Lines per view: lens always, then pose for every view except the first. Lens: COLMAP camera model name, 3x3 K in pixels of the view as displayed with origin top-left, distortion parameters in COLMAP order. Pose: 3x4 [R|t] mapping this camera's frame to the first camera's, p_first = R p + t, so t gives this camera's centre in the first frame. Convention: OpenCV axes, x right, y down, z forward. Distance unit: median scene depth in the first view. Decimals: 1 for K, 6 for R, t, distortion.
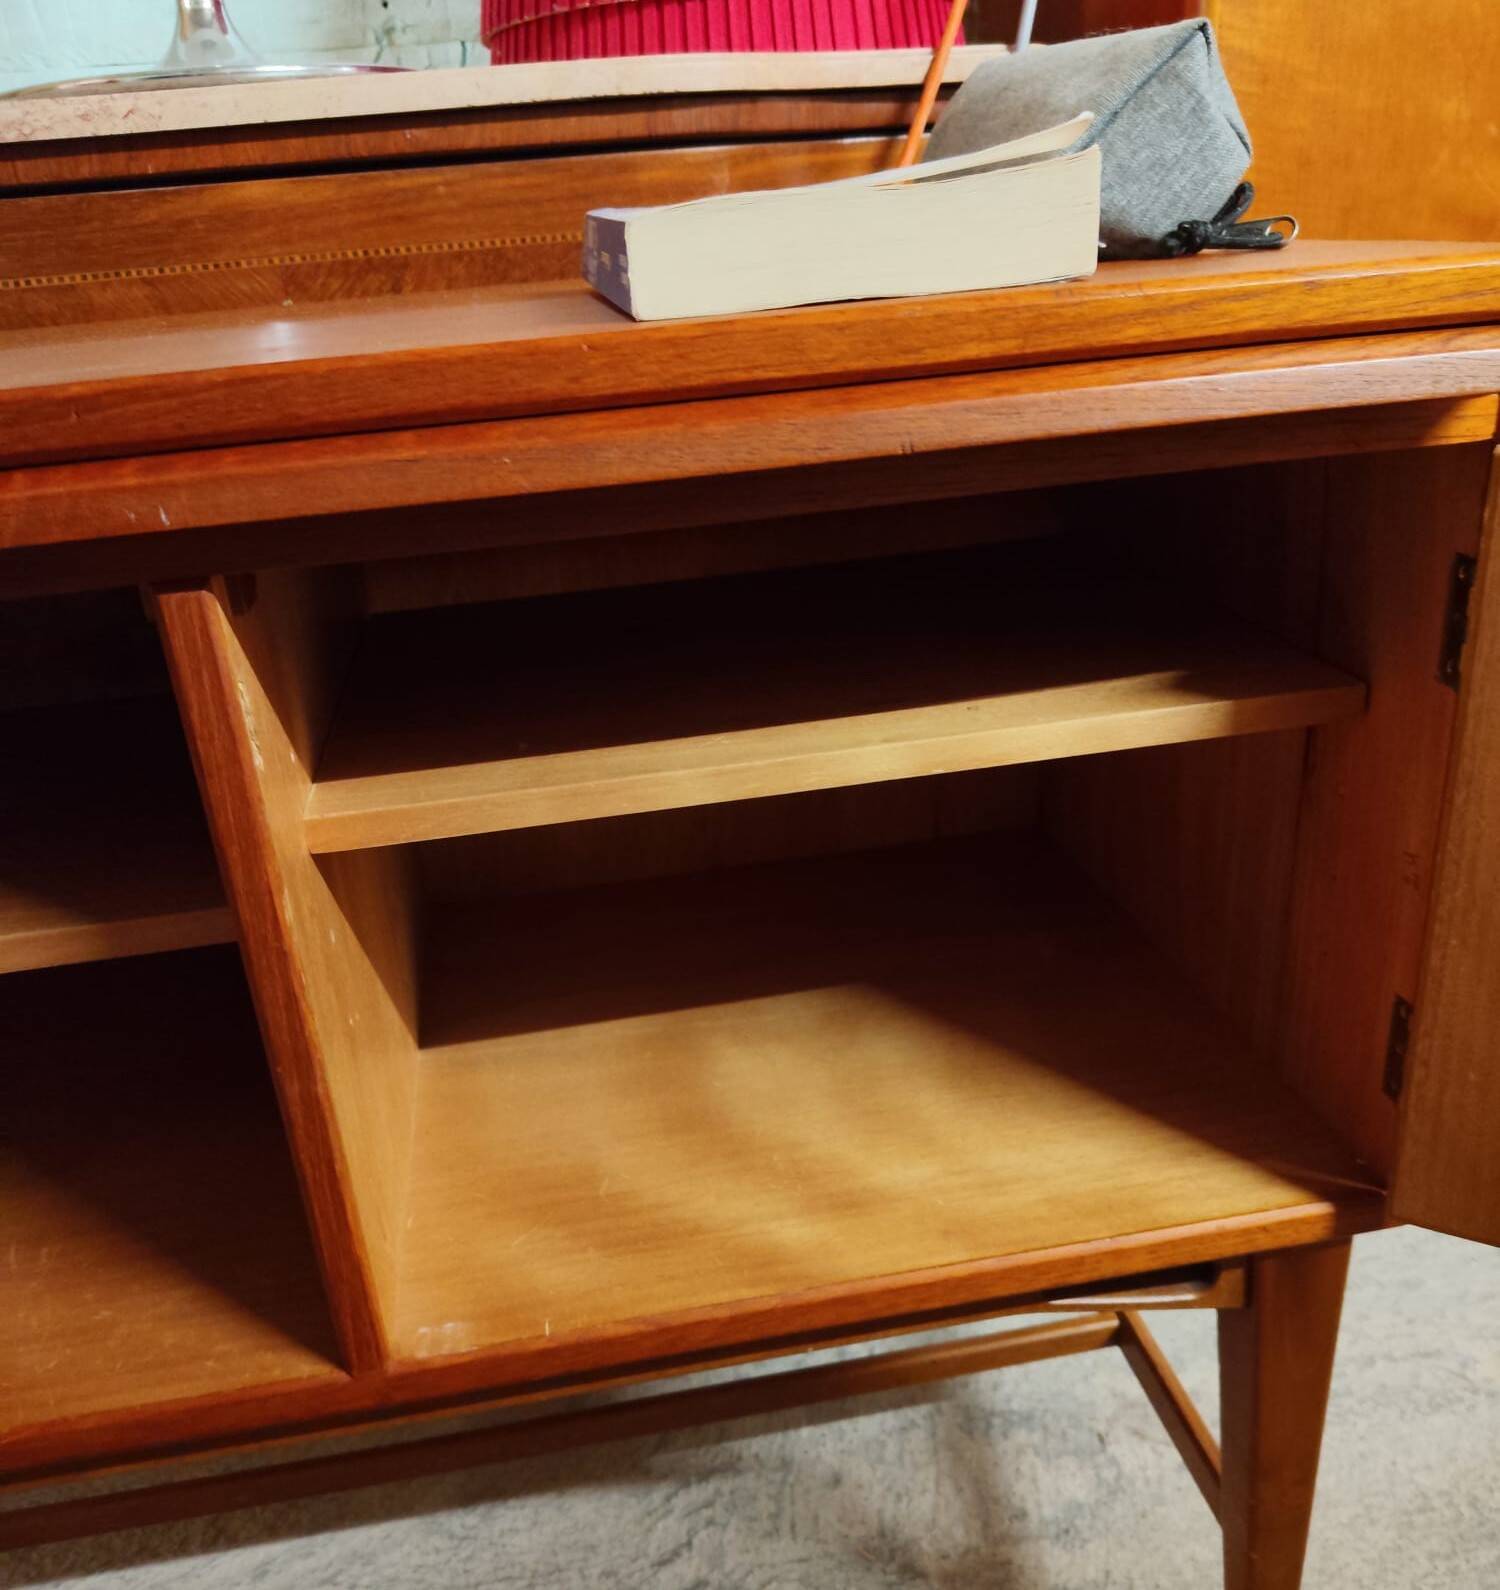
lens RADIAL K [[1427.2, 0, 753.3], [0, 1427.2, 861.5], [0, 0, 1]] dist [0.037769, -0.075331]
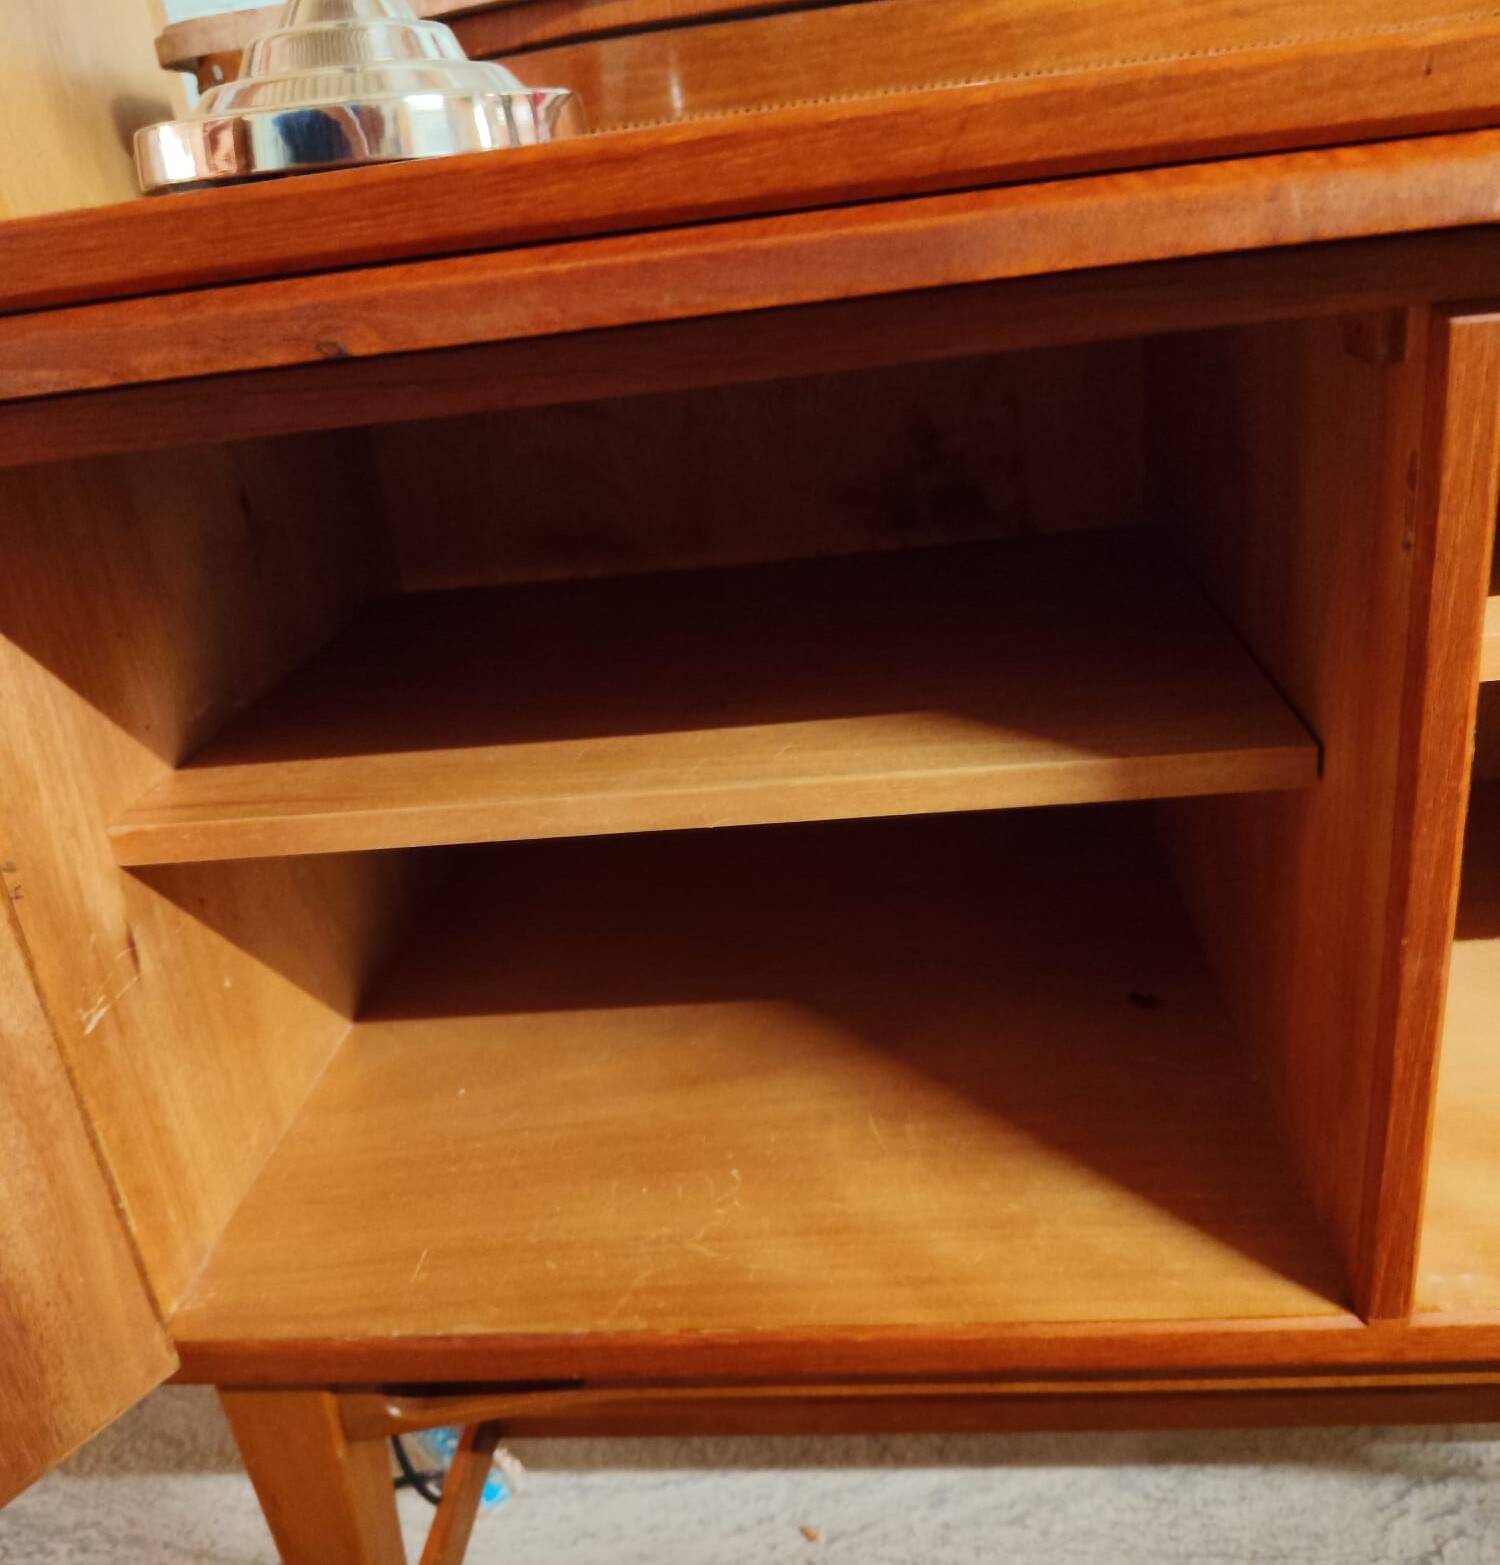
lens RADIAL K [[1451.2, 0, 780.2], [0, 1451.2, 825.5], [0, 0, 1]] dist [-0.009334, 0.000000]
pose [[0.969940, 0.068991, -0.233361, -0.254666], [-0.065643, 0.997599, 0.022096, 0.044586], [0.234325, -0.006114, 0.972139, 0.061879]]
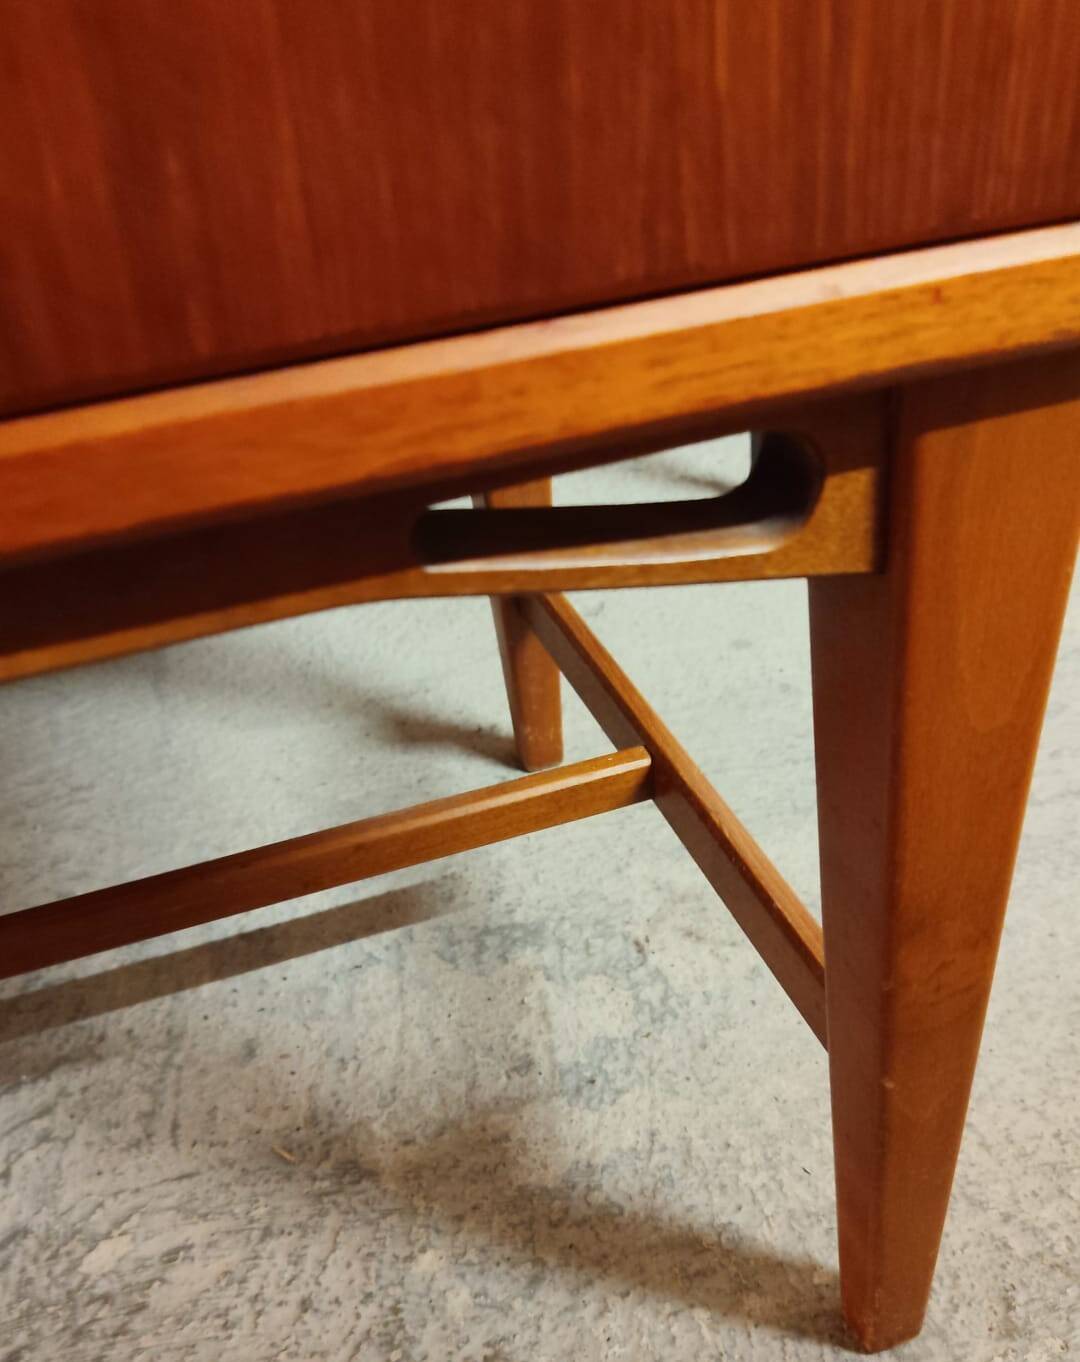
lens RADIAL K [[1416.2, 0, 534.6], [0, 1416.2, 691.0], [0, 0, 1]] dist [0.041181, 0.000000]
pose [[0.986743, -0.082536, 0.139734, 0.112952], [0.060553, 0.986081, 0.154846, 0.181741], [-0.150570, -0.144332, 0.978007, 0.379094]]
